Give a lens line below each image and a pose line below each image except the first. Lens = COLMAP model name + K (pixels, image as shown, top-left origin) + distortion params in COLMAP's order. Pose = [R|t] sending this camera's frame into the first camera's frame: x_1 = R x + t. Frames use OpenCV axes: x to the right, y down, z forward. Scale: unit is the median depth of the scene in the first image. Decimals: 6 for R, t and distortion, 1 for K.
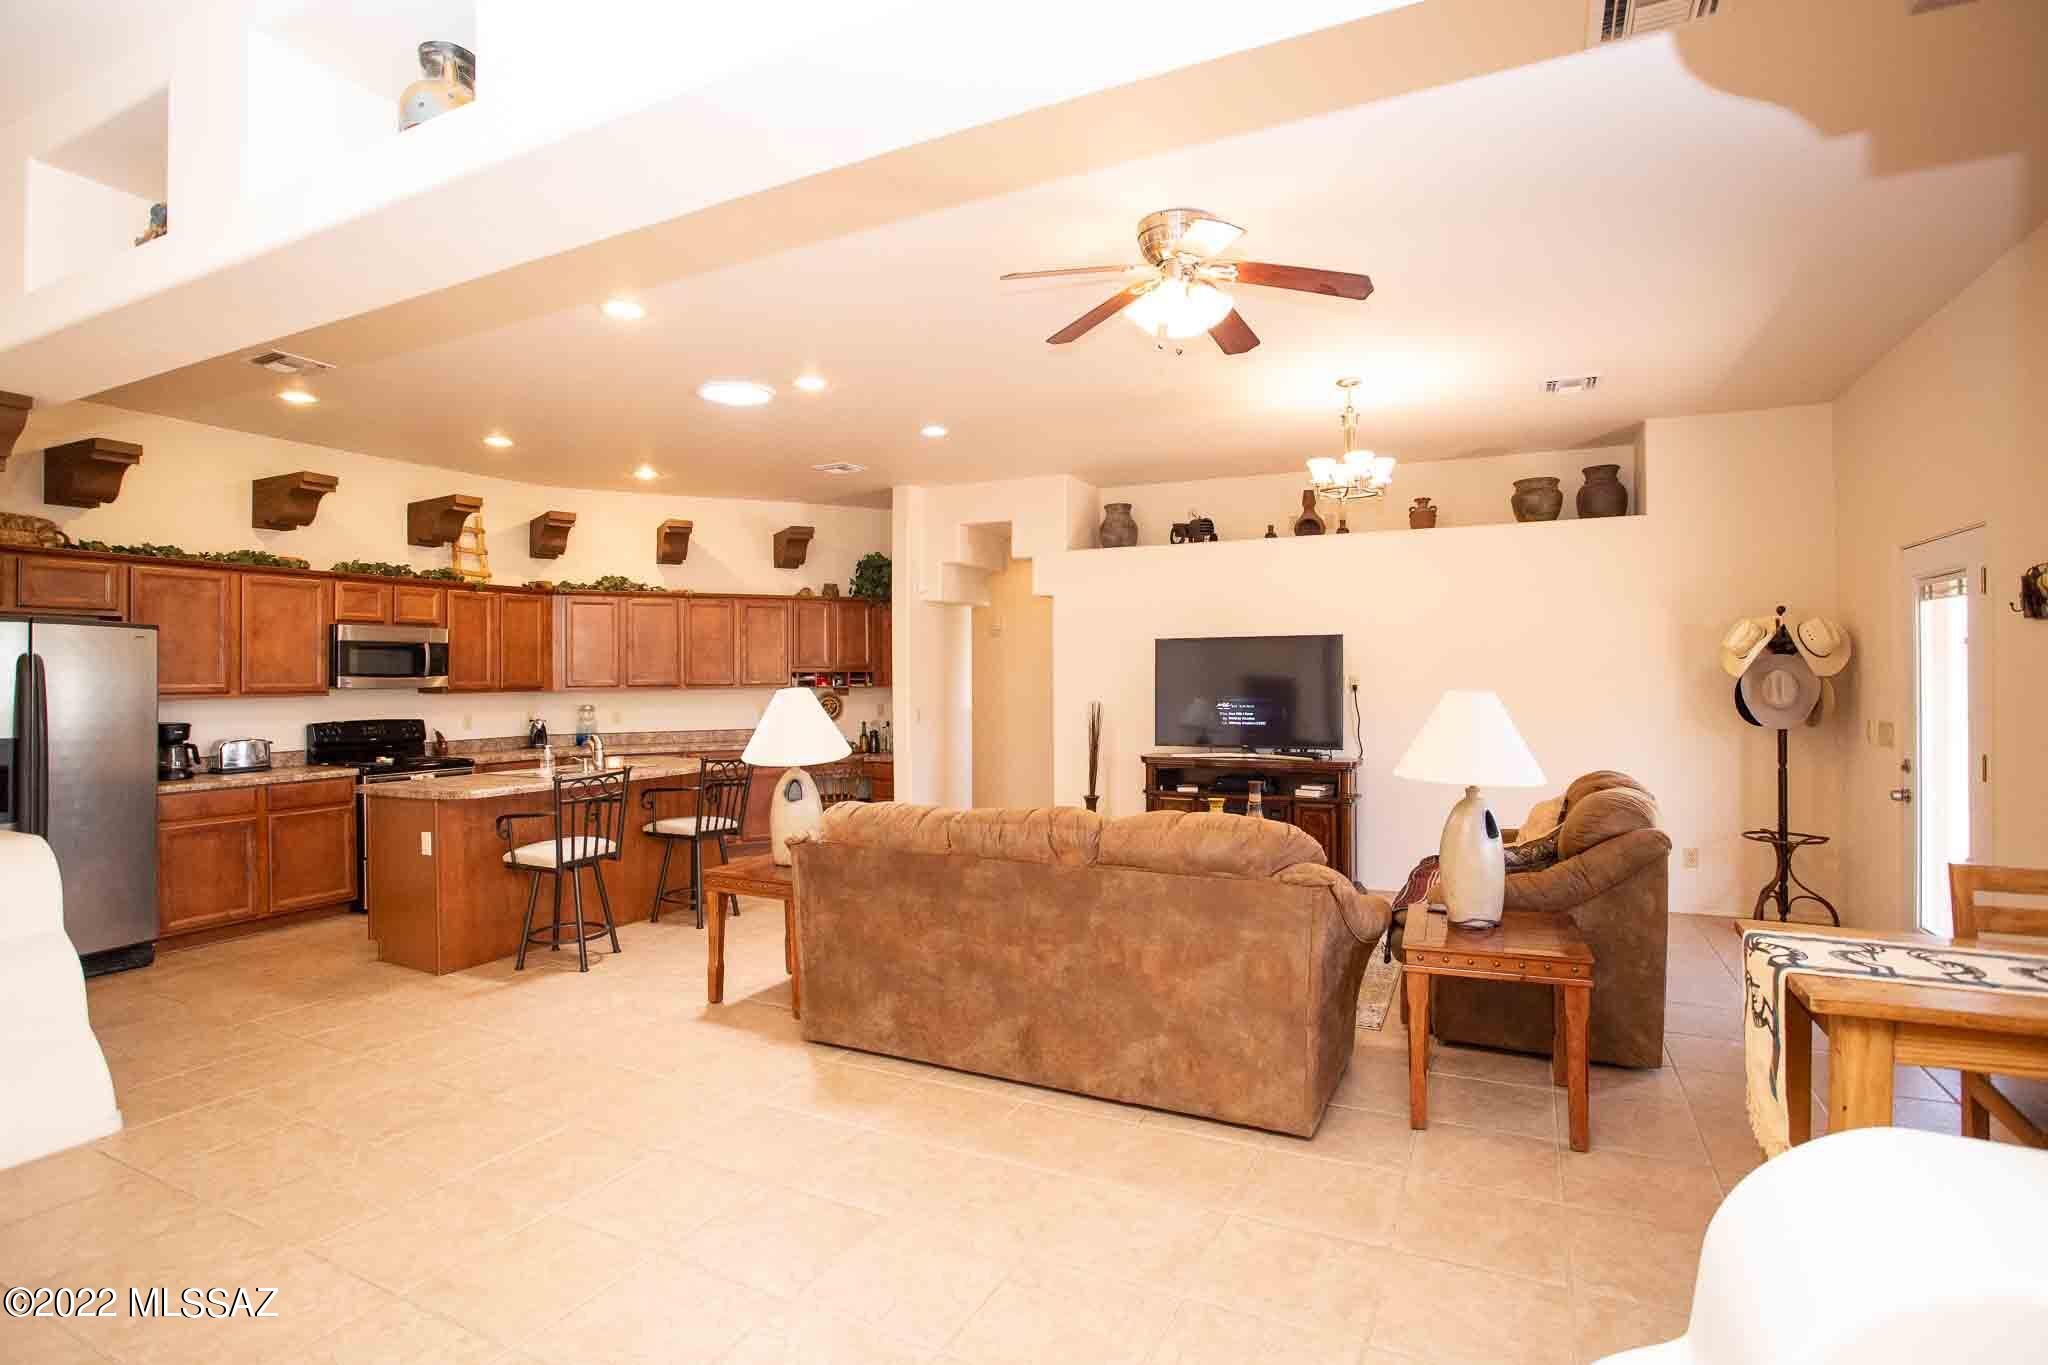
lens RADIAL K [[997.4, 0, 1027.4], [0, 997.4, 677.4], [0, 0, 1]] dist [-0.069776, 0.032163]
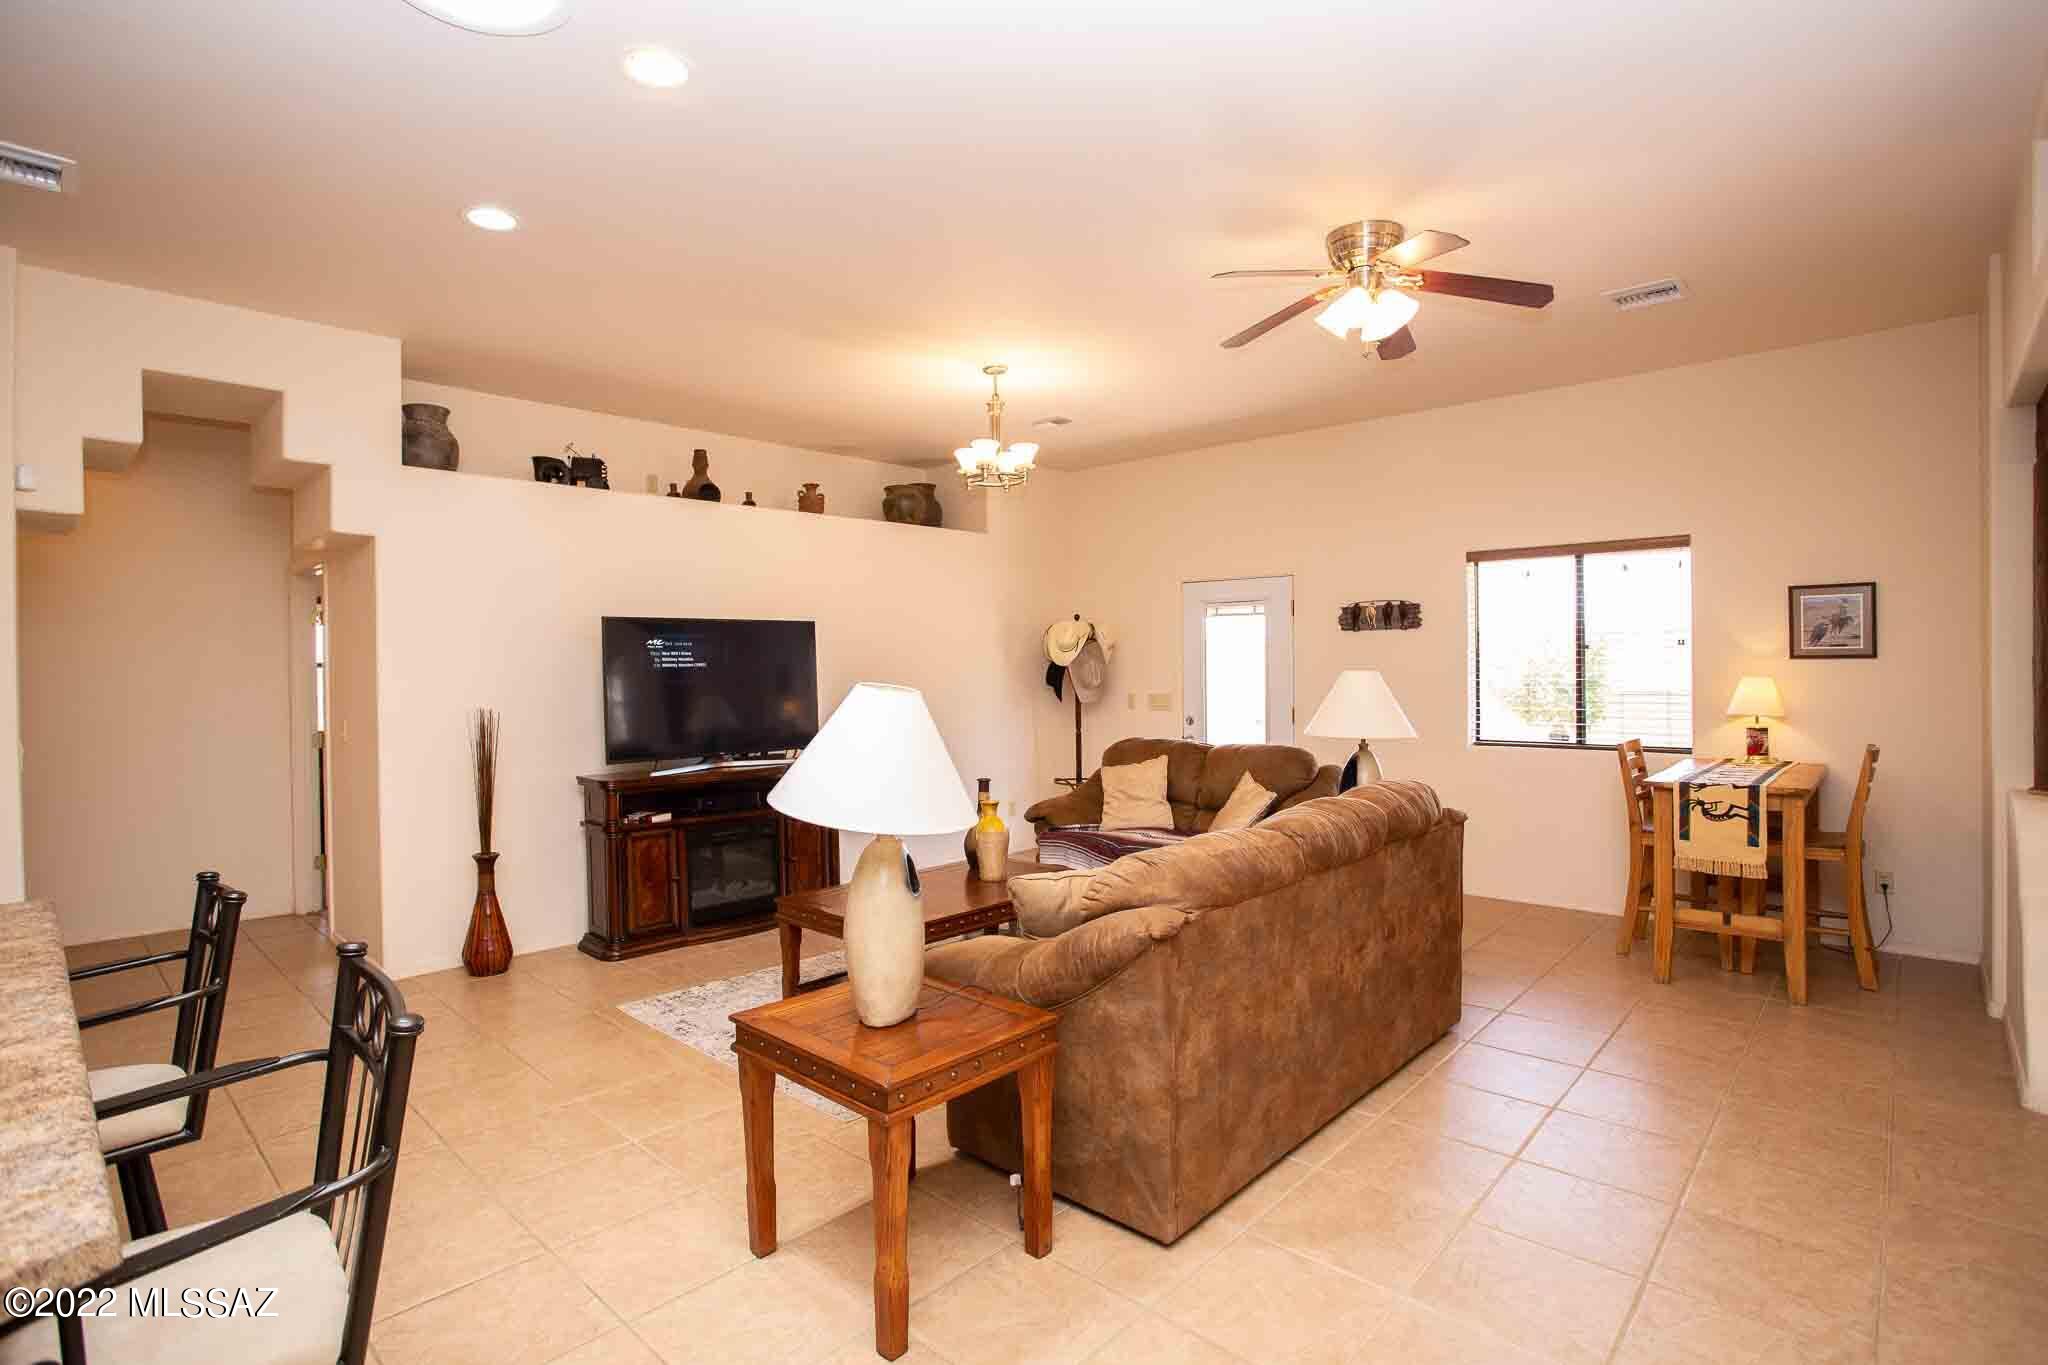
lens RADIAL K [[997.4, 0, 1027.4], [0, 997.4, 677.4], [0, 0, 1]] dist [-0.069776, 0.032163]
pose [[0.271028, -0.013674, 0.962474, -0.473172], [0.009101, 0.999891, 0.011643, -0.000366], [-0.962528, 0.005603, 0.271123, 0.517721]]
